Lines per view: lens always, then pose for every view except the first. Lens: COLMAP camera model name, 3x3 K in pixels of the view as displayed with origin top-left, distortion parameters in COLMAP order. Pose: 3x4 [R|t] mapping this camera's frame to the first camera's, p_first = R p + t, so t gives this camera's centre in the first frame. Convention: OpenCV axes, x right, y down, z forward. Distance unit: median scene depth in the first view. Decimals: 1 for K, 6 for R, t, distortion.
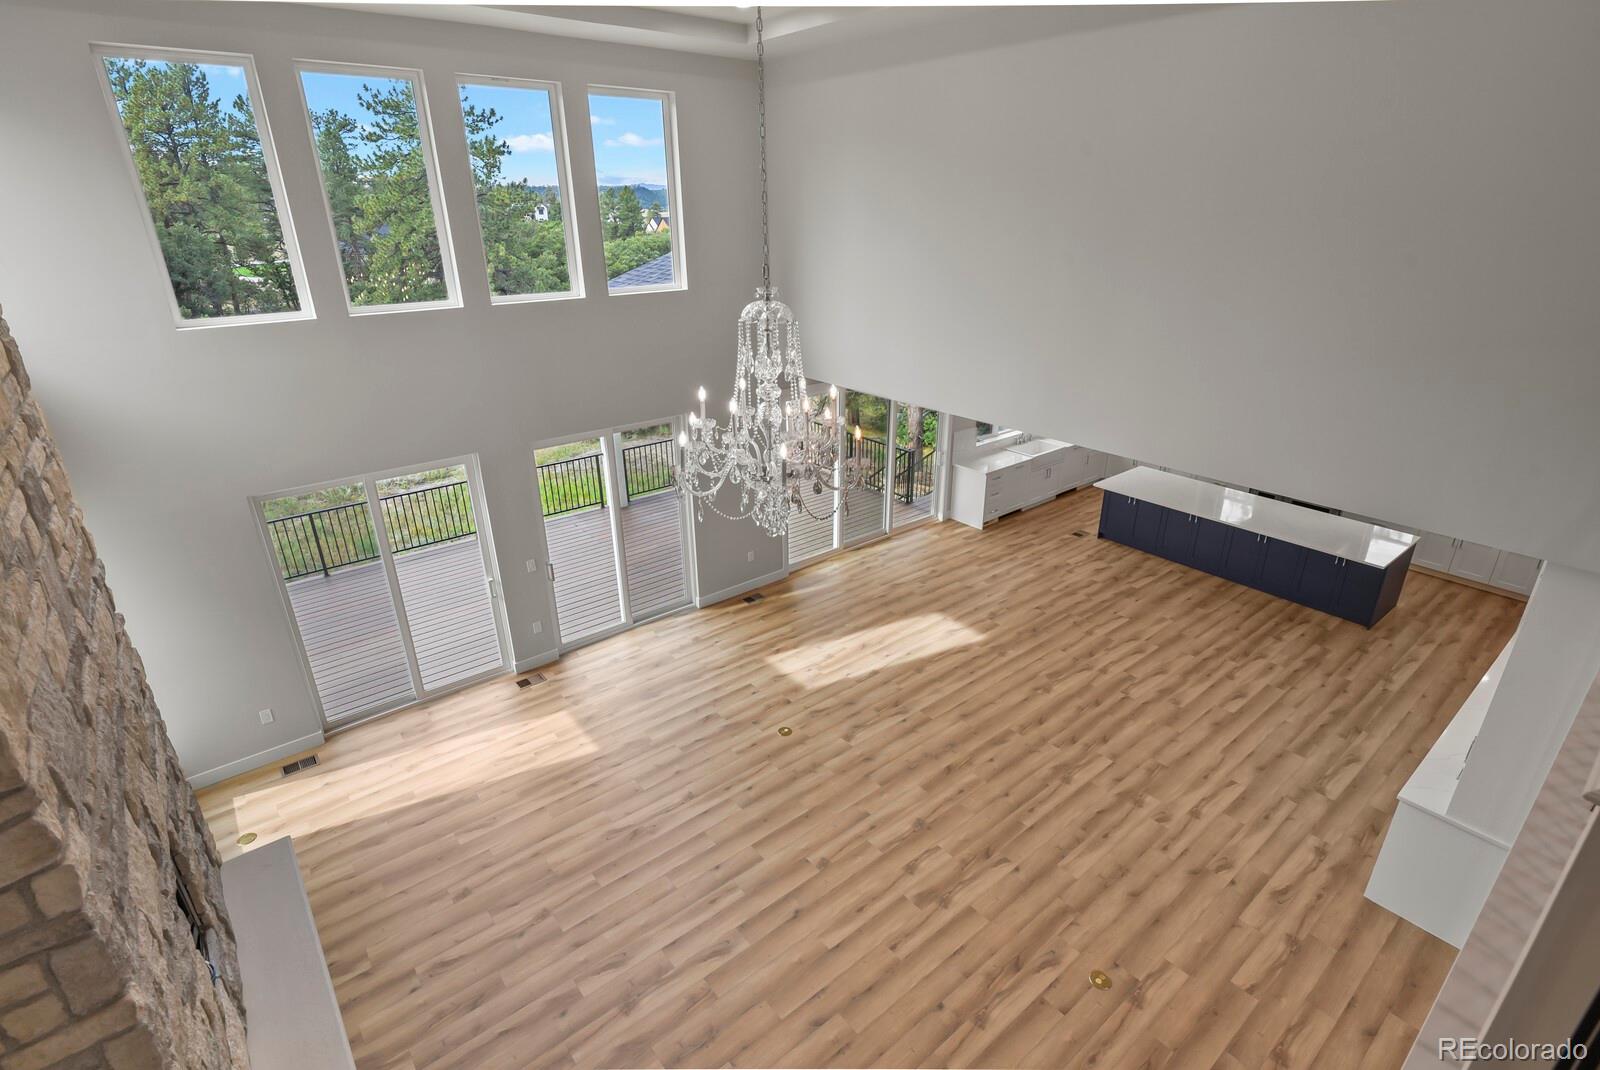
lens RADIAL K [[777.5, 0, 806.5], [0, 777.5, 534.4], [0, 0, 1]] dist [-0.000587, -0.000601]
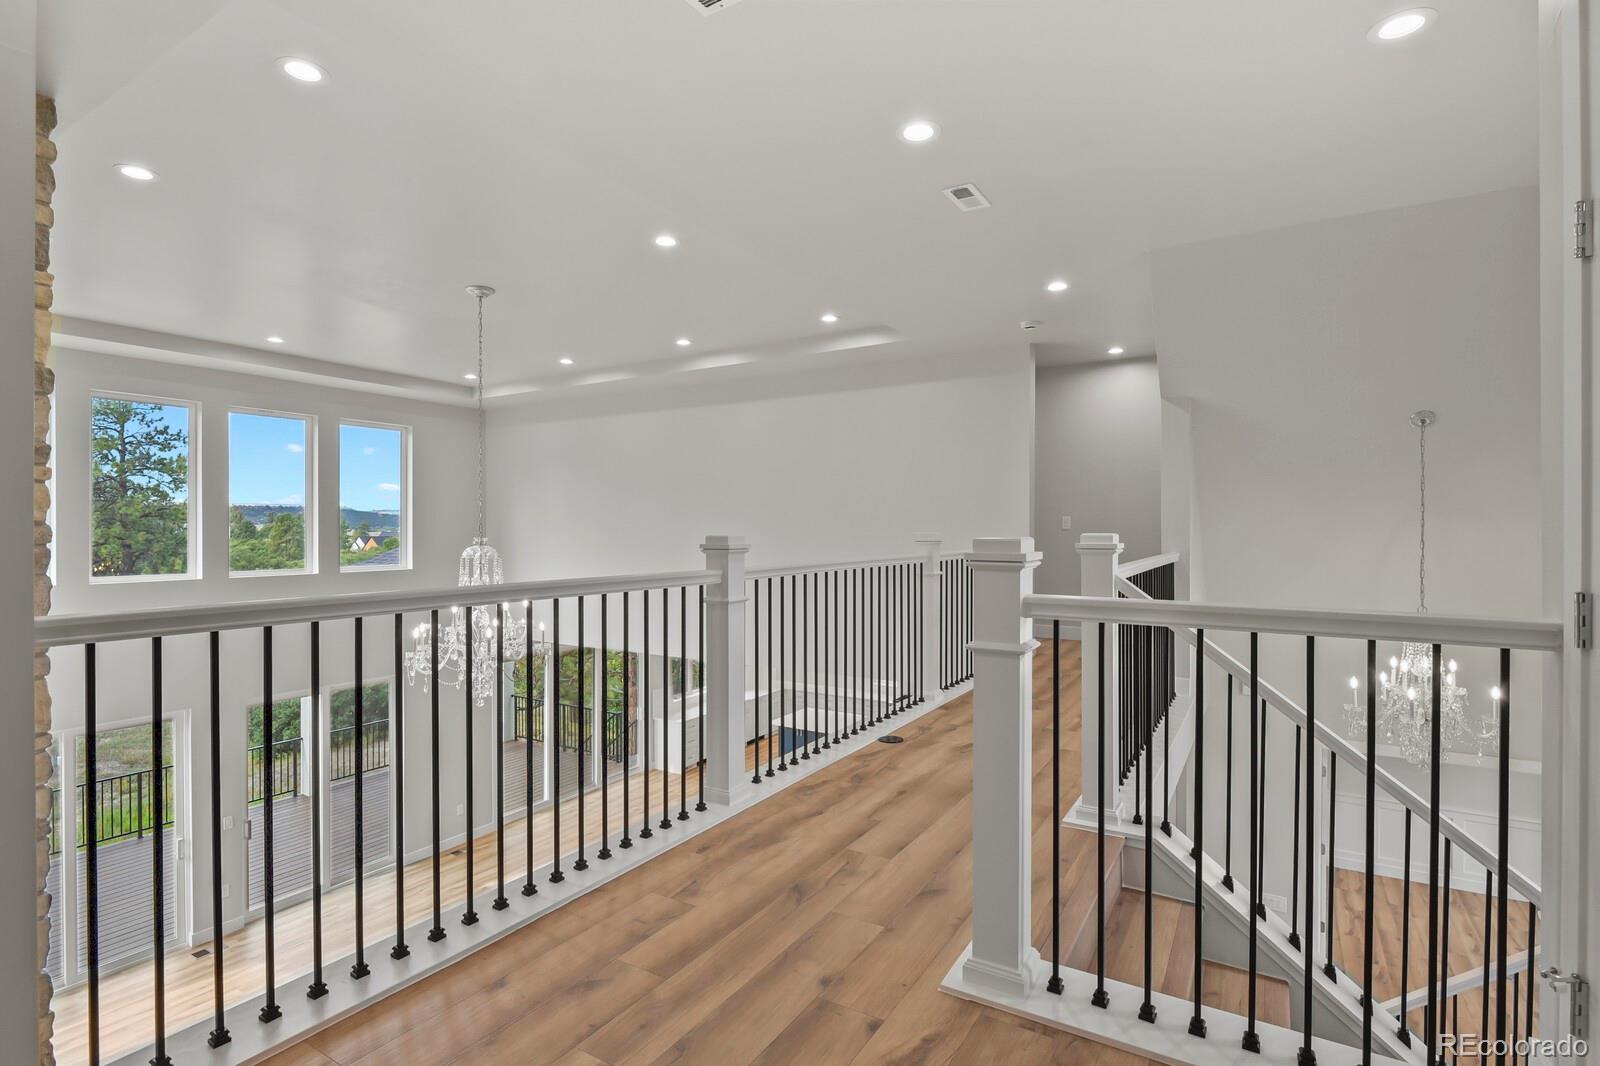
lens RADIAL K [[777.5, 0, 794.9], [0, 777.5, 532.5], [0, 0, 1]] dist [-0.000587, -0.000601]
pose [[0.946237, 0.005631, 0.323426, 0.019892], [0.118913, 0.923784, -0.363982, 0.152755], [-0.300825, 0.382872, 0.873449, -0.272723]]
